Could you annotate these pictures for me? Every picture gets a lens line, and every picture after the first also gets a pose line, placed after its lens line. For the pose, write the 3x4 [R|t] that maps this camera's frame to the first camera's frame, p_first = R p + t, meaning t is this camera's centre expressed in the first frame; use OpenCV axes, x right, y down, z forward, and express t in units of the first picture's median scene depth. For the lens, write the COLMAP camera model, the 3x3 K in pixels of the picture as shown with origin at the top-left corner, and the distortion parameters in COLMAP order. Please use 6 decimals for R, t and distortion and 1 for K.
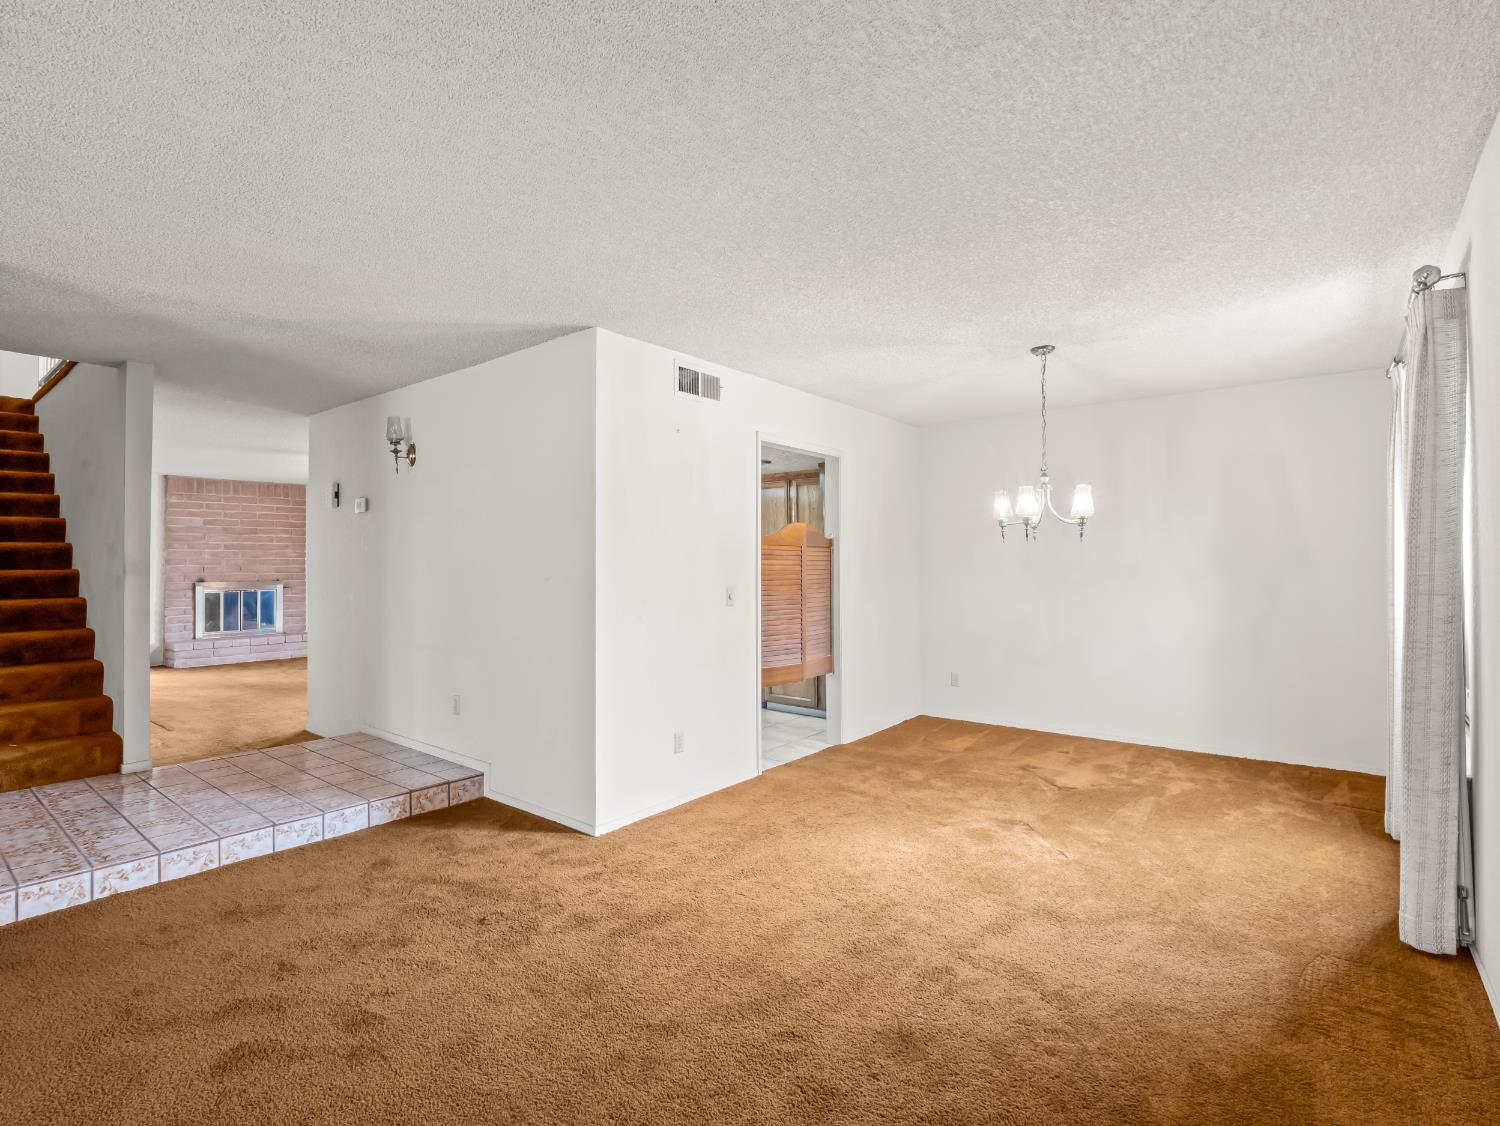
lens RADIAL K [[744.2, 0, 750.0], [0, 744.2, 563.0], [0, 0, 1]] dist [-0.014966, -0.000230]
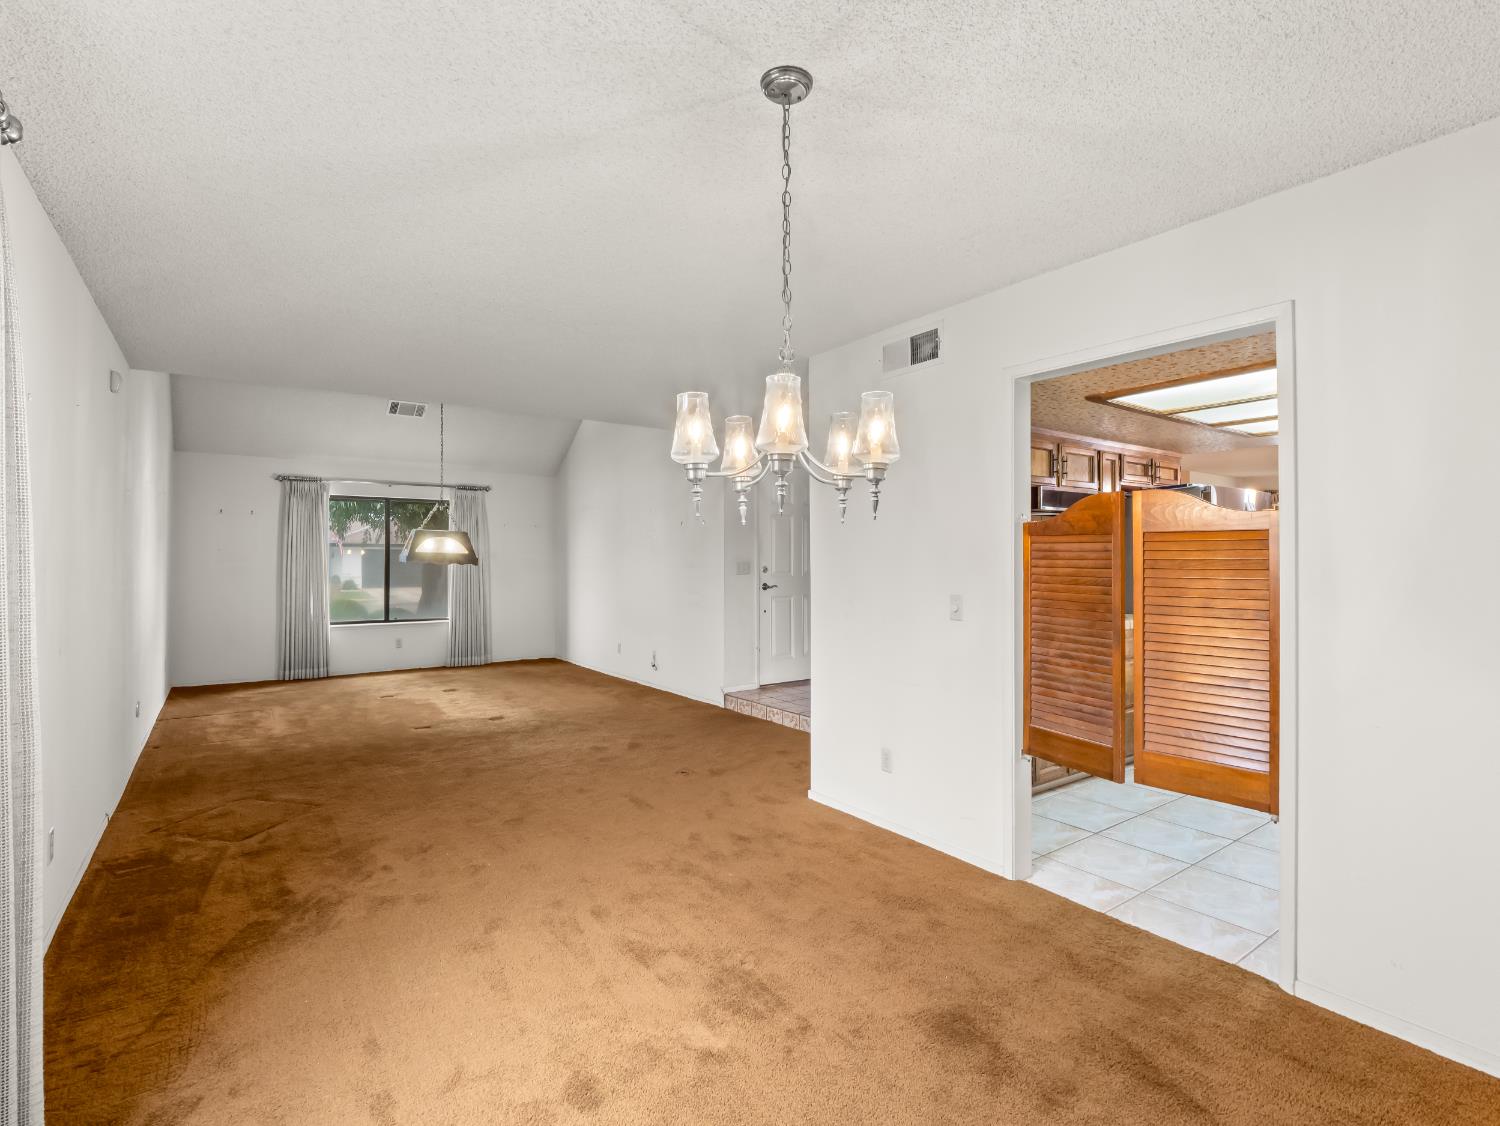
lens RADIAL K [[718.2, 0, 750.0], [0, 718.2, 563.0], [0, 0, 1]] dist [0.000256, 0.000009]
pose [[-0.265780, 0.008127, -0.963999, 0.823413], [0.001596, 0.999967, 0.007991, -0.008902], [0.964032, 0.000586, -0.265784, 1.102567]]
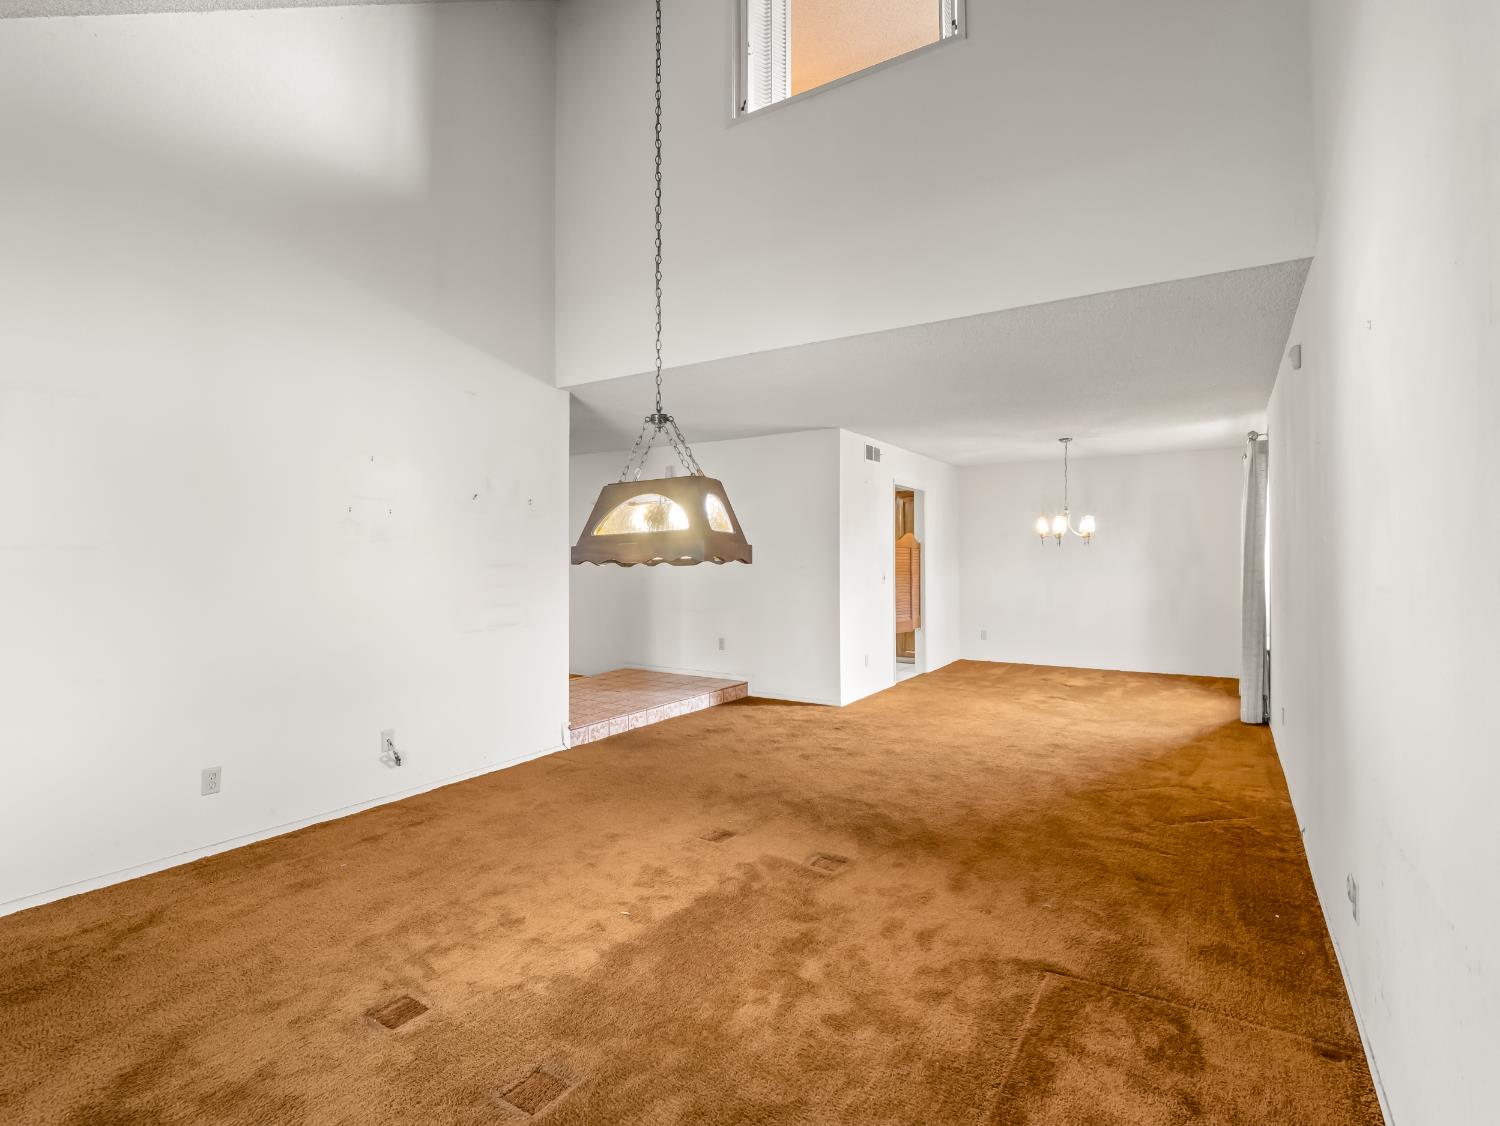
lens RADIAL K [[744.2, 0, 750.0], [0, 744.2, 563.0], [0, 0, 1]] dist [-0.014966, -0.000230]
pose [[0.994587, 0.000518, 0.103902, -0.569564], [-0.001289, 0.999972, 0.007352, -0.000615], [-0.103895, -0.007446, 0.994560, -0.733736]]
